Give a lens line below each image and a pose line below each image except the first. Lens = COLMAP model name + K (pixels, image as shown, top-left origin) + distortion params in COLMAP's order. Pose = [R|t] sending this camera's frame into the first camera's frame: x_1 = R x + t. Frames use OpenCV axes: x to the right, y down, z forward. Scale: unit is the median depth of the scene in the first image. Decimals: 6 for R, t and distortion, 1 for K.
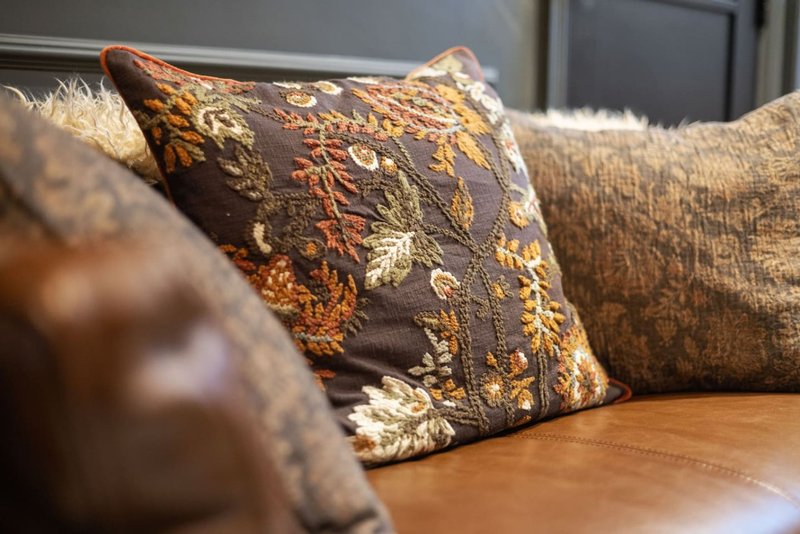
lens RADIAL K [[1152.3, 0, 400.0], [0, 1152.3, 267.0], [0, 0, 1]] dist [0.002065, 0.054063]
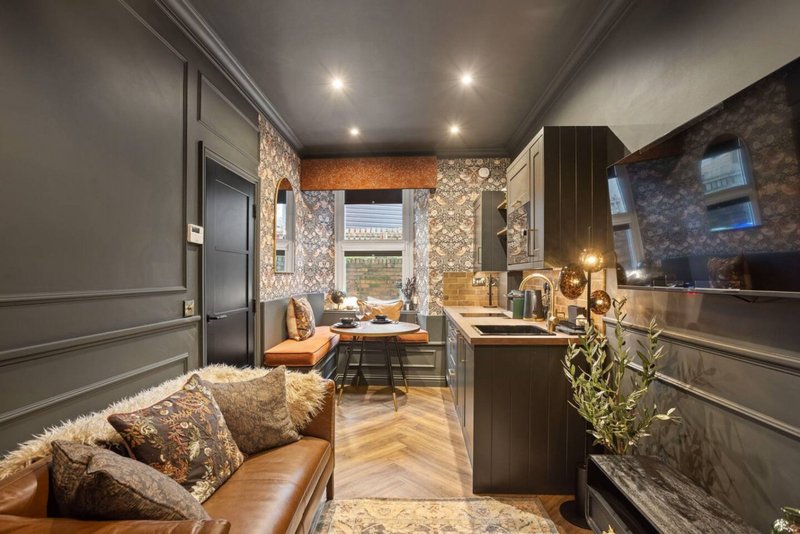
lens RADIAL K [[394.8, 0, 401.7], [0, 394.8, 277.5], [0, 0, 1]] dist [-0.067276, 0.044635]
pose [[0.757787, -0.015160, 0.652325, -0.328918], [0.086130, 0.993306, -0.076971, -0.438716], [-0.646792, 0.114512, 0.754021, -0.562946]]
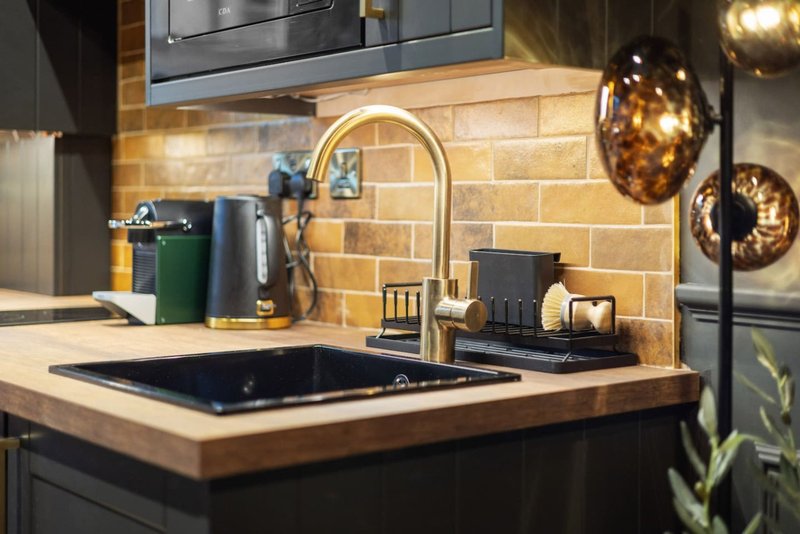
lens RADIAL K [[1195.5, 0, 400.3], [0, 1195.5, 213.8], [0, 0, 1]] dist [-0.009667, -0.003246]
pose [[0.136726, -0.015670, 0.990485, 0.267014], [0.114017, 0.993479, -0.000021, -0.427159], [-0.984026, 0.112935, 0.137621, 0.454624]]
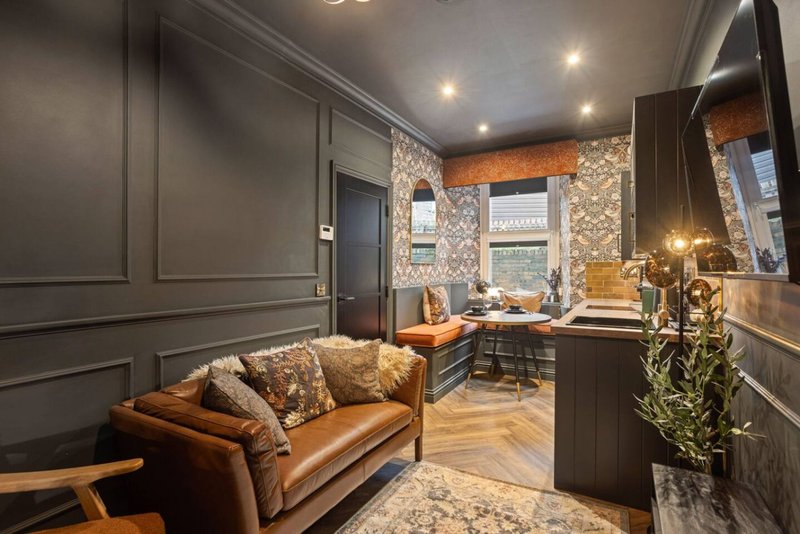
lens RADIAL K [[396.6, 0, 403.0], [0, 396.6, 265.3], [0, 0, 1]] dist [-0.047679, 0.025120]
pose [[0.972921, -0.010994, 0.230876, 0.080029], [0.039766, 0.991936, -0.120339, -0.351719], [-0.227691, 0.126262, 0.965513, -1.041475]]
